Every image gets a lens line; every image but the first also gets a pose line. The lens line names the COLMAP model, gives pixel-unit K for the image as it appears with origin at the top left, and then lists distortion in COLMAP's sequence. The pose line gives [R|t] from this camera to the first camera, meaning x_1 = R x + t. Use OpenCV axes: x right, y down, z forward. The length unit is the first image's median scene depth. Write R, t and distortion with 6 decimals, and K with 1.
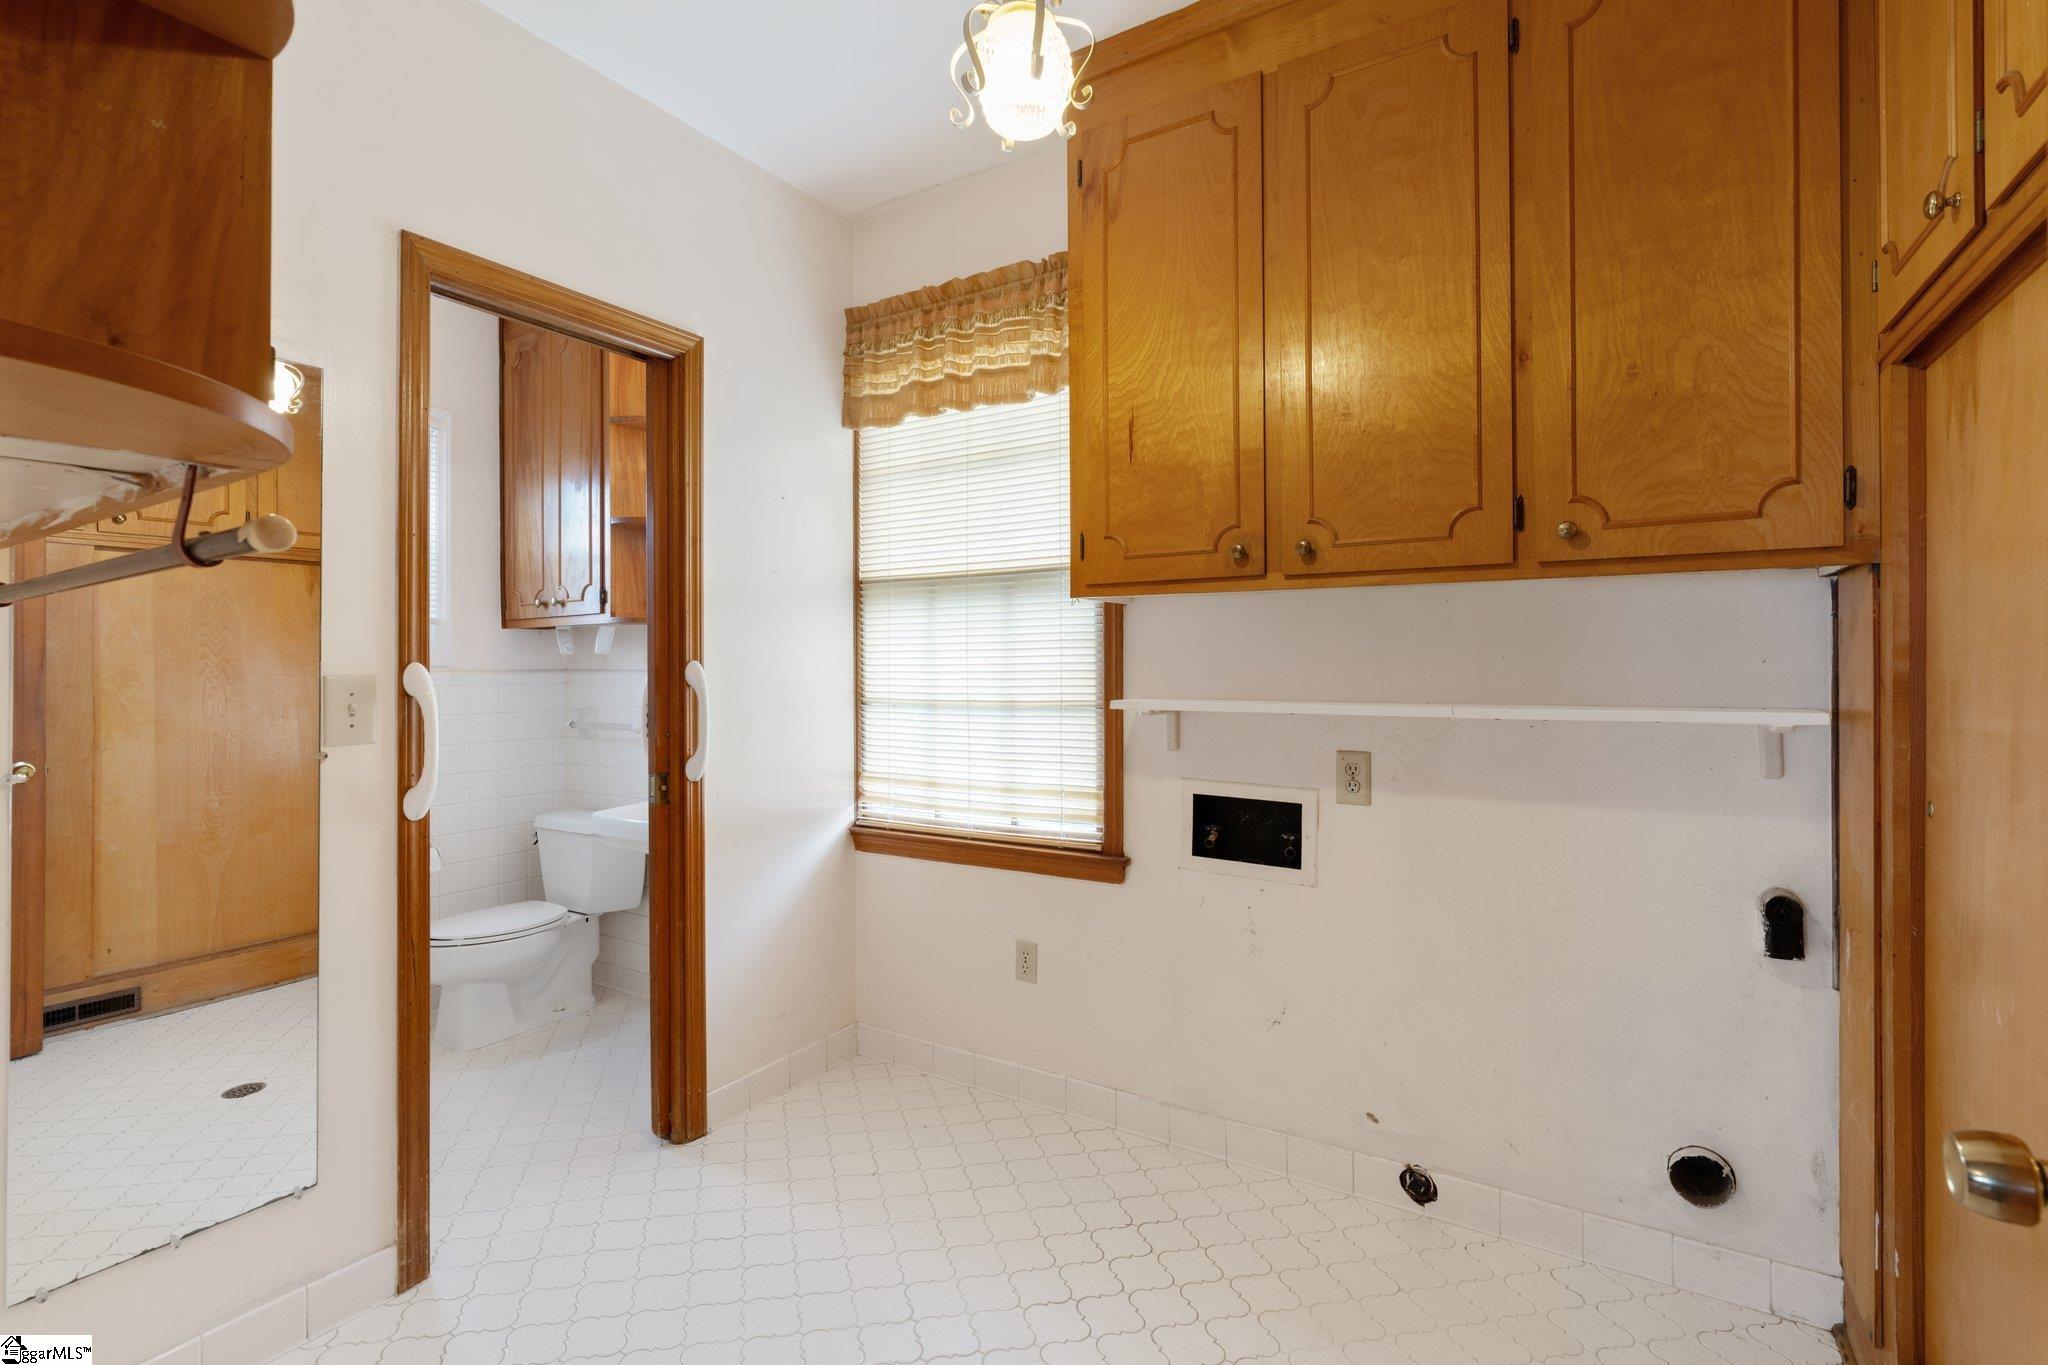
lens RADIAL K [[927.2, 0, 1020.6], [0, 927.2, 670.5], [0, 0, 1]] dist [0.000310, 0.001598]
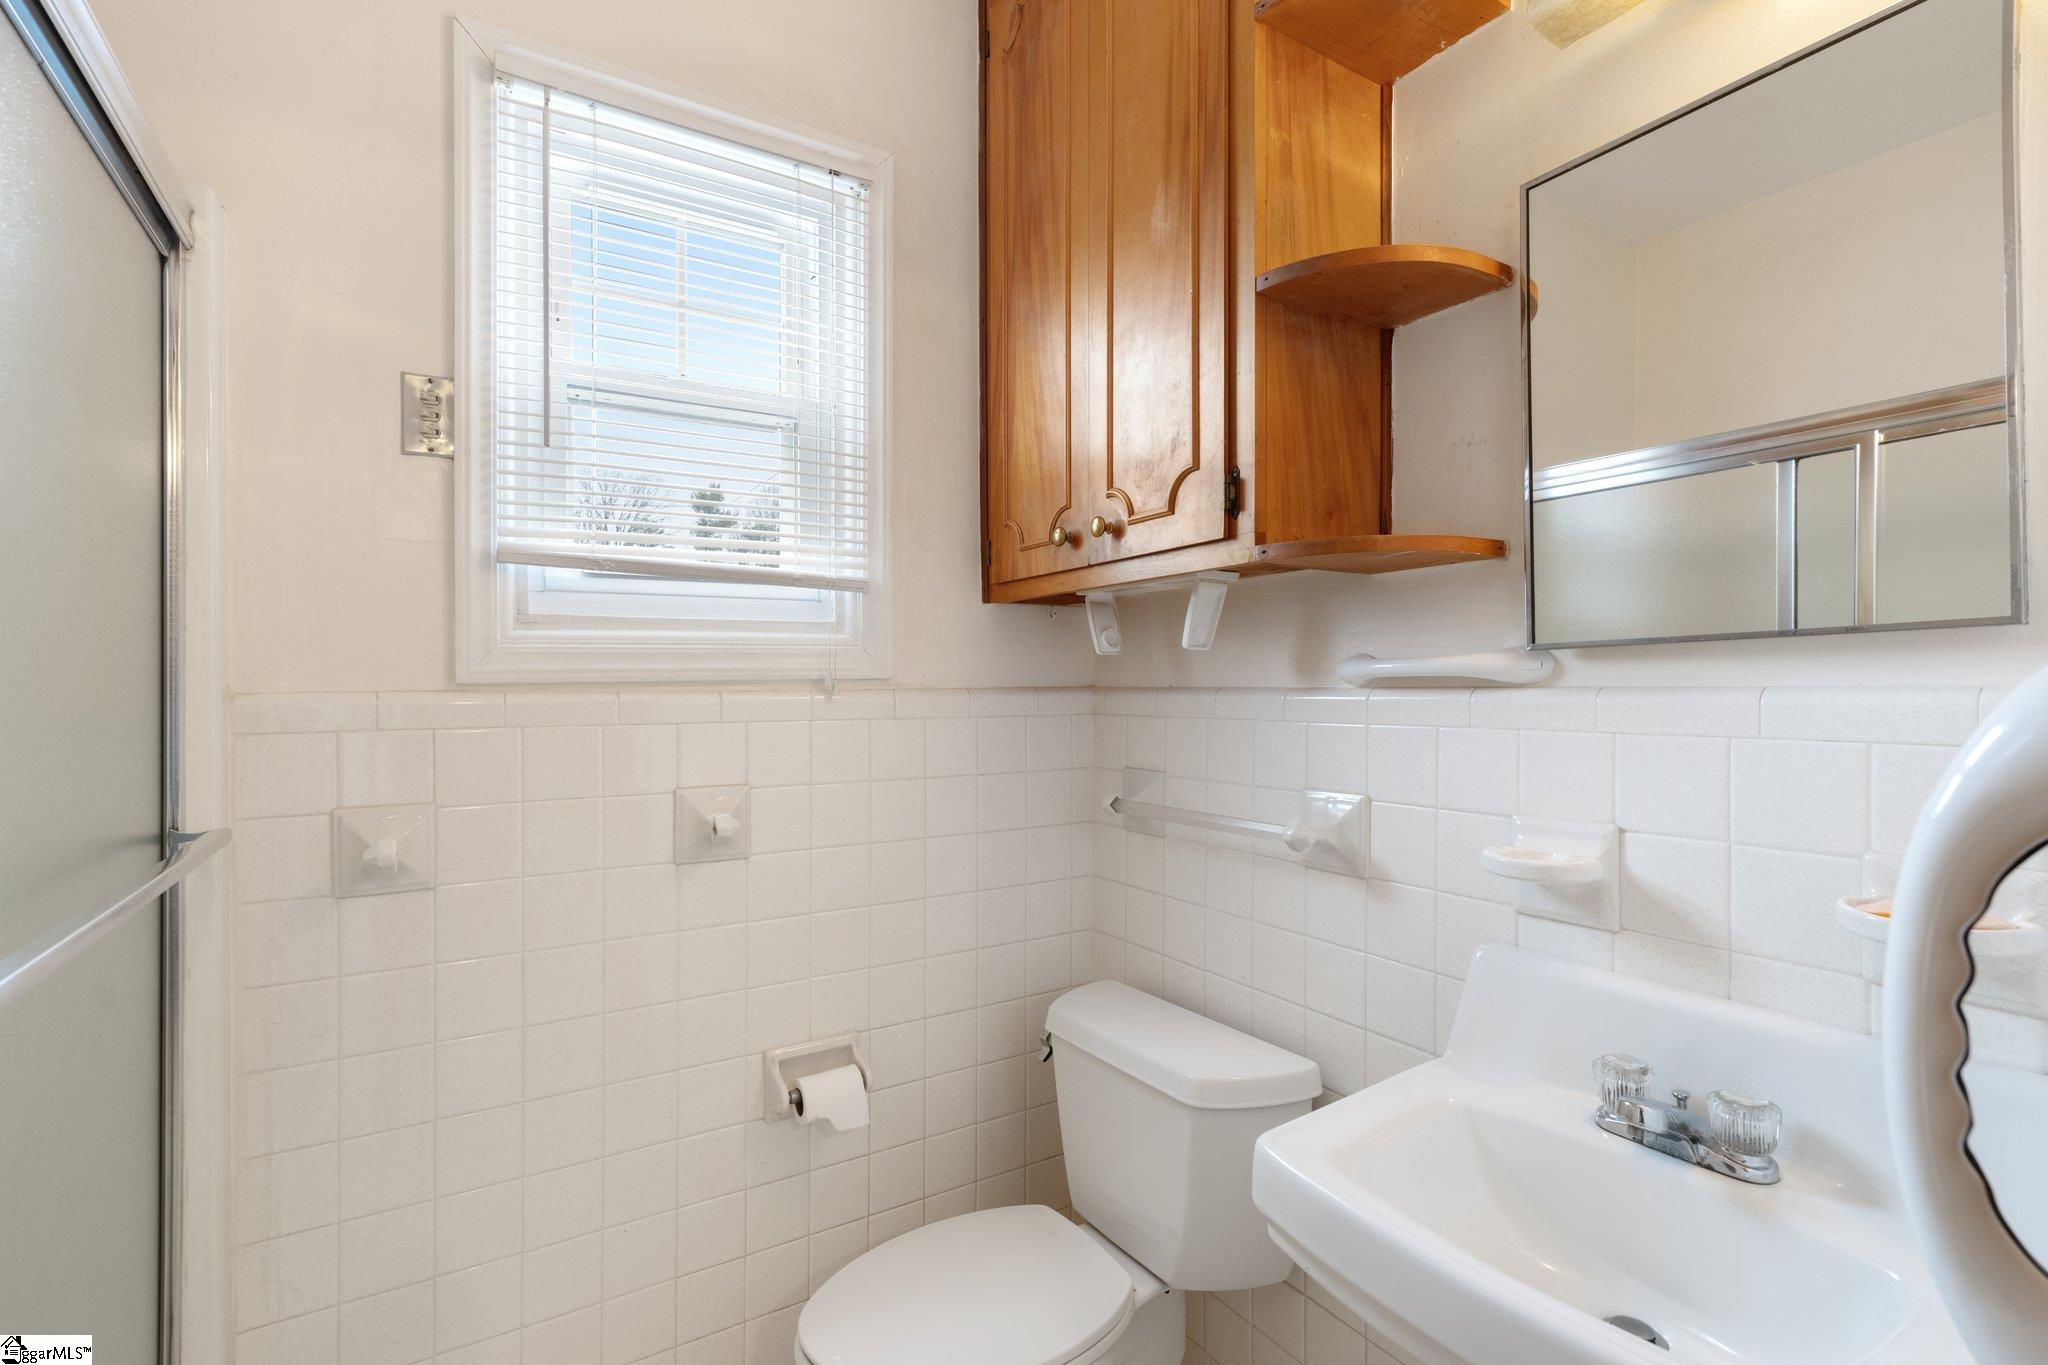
lens RADIAL K [[927.2, 0, 1020.6], [0, 927.2, 684.5], [0, 0, 1]] dist [0.000310, 0.001598]
pose [[0.904427, 0.002846, -0.426618, -0.343573], [-0.002325, 0.999996, 0.001742, -0.003107], [0.426622, -0.000584, 0.904430, 0.584369]]
